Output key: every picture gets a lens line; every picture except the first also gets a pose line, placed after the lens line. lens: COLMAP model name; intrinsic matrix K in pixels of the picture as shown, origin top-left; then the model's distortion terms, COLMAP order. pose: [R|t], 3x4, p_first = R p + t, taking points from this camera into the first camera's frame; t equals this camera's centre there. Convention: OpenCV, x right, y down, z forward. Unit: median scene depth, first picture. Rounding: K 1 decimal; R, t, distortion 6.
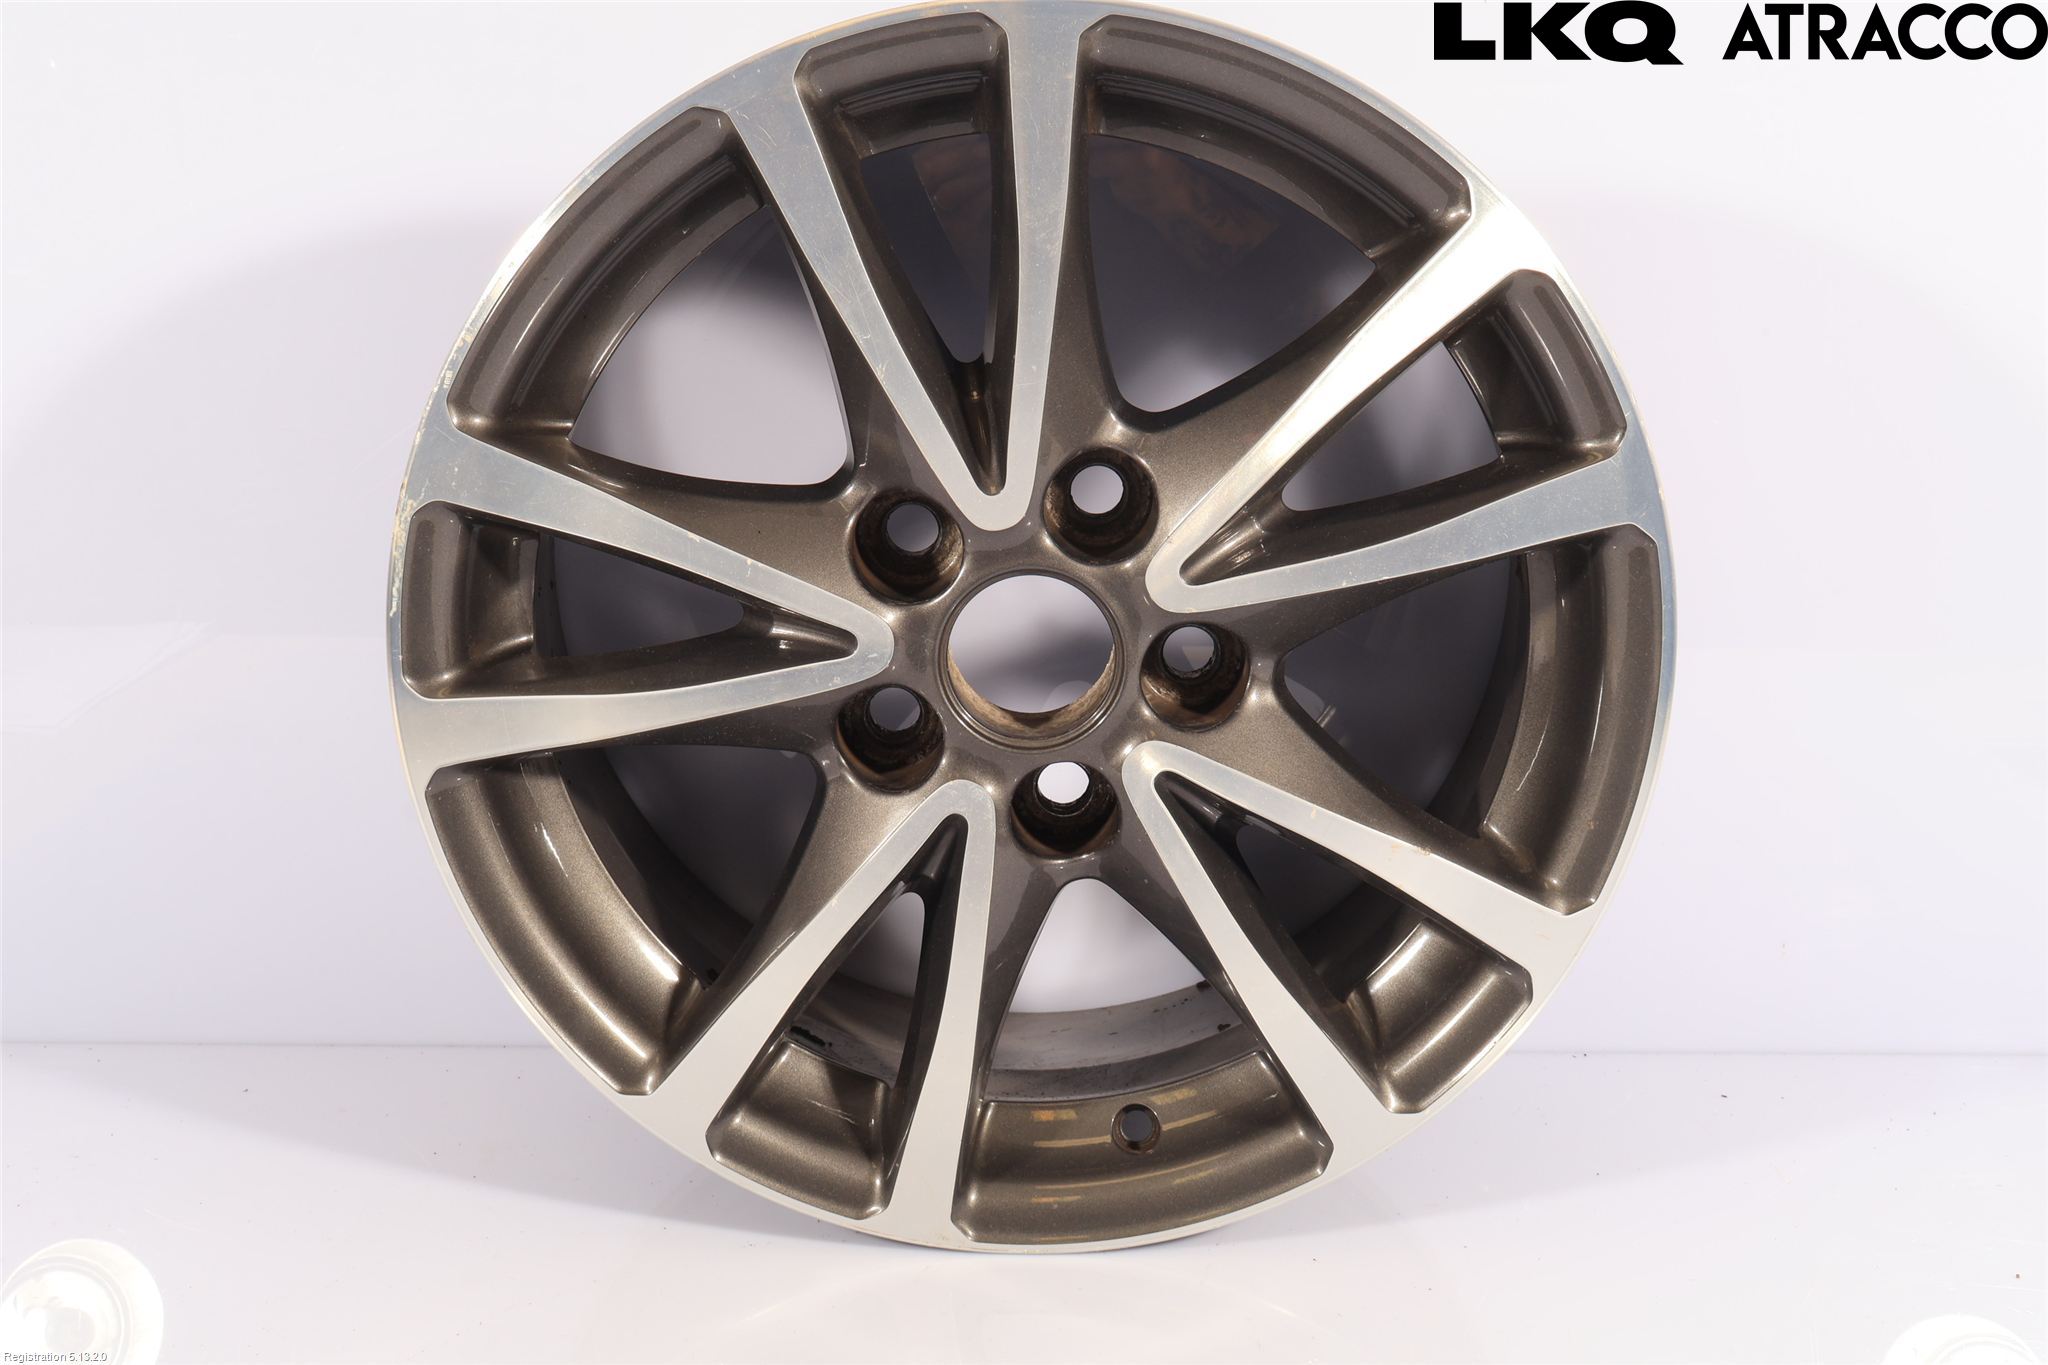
lens RADIAL K [[2314.5, 0, 1031.5], [0, 2314.5, 680.5], [0, 0, 1]] dist [0.112529, 0.000000]
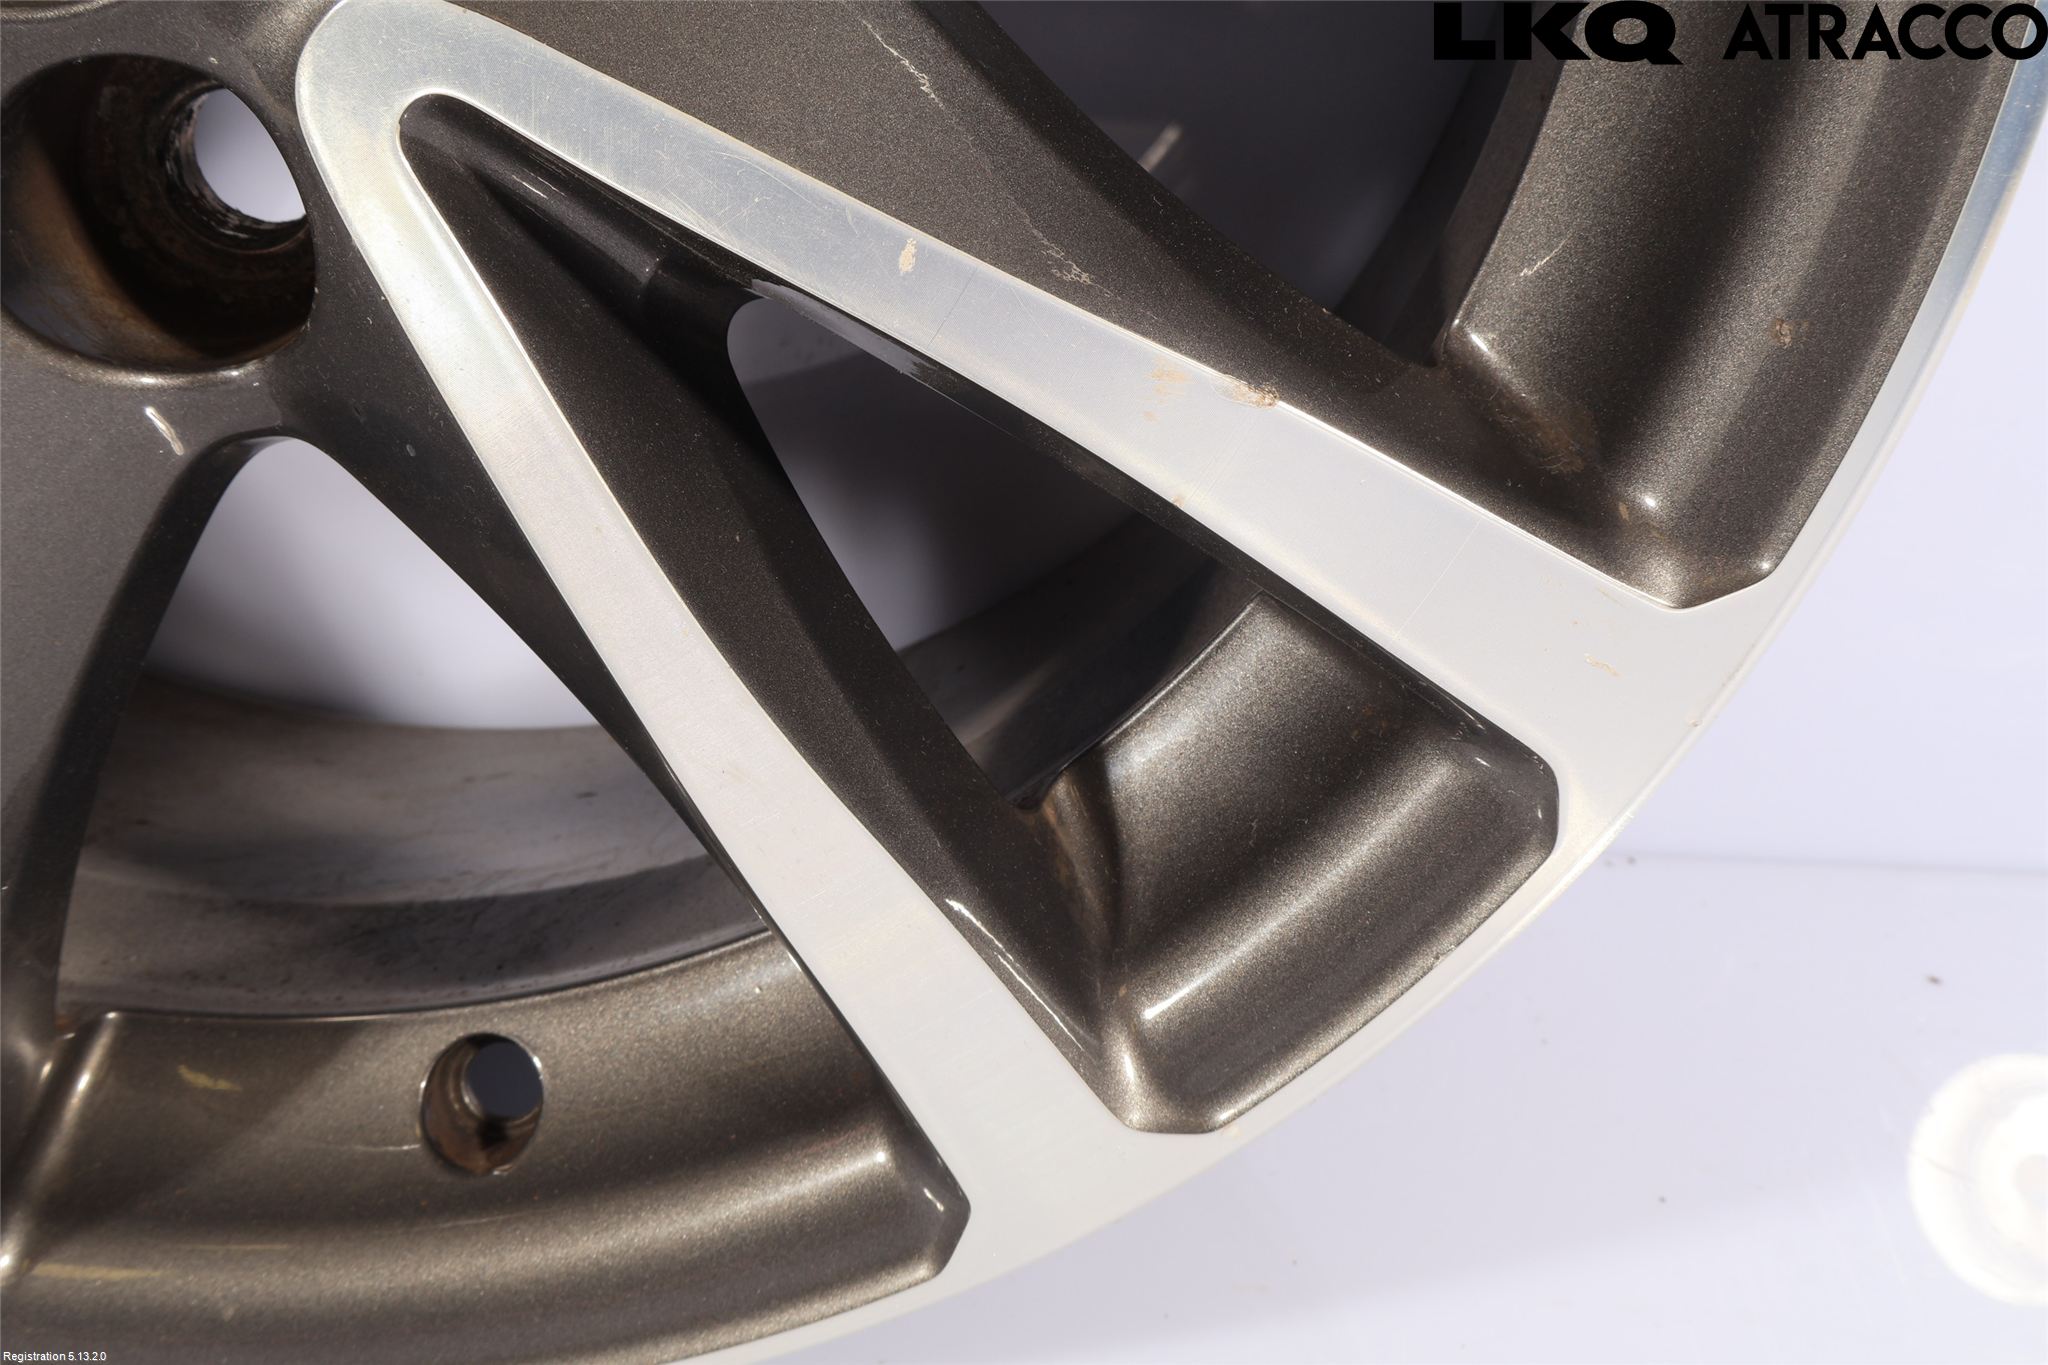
lens RADIAL K [[2314.5, 0, 1027.3], [0, 2314.5, 683.2], [0, 0, 1]] dist [0.112529, 0.000000]
pose [[0.999037, 0.038929, 0.020248, 0.130904], [-0.042009, 0.981824, 0.185087, 0.054003], [-0.012674, -0.185759, 0.982514, 0.673361]]
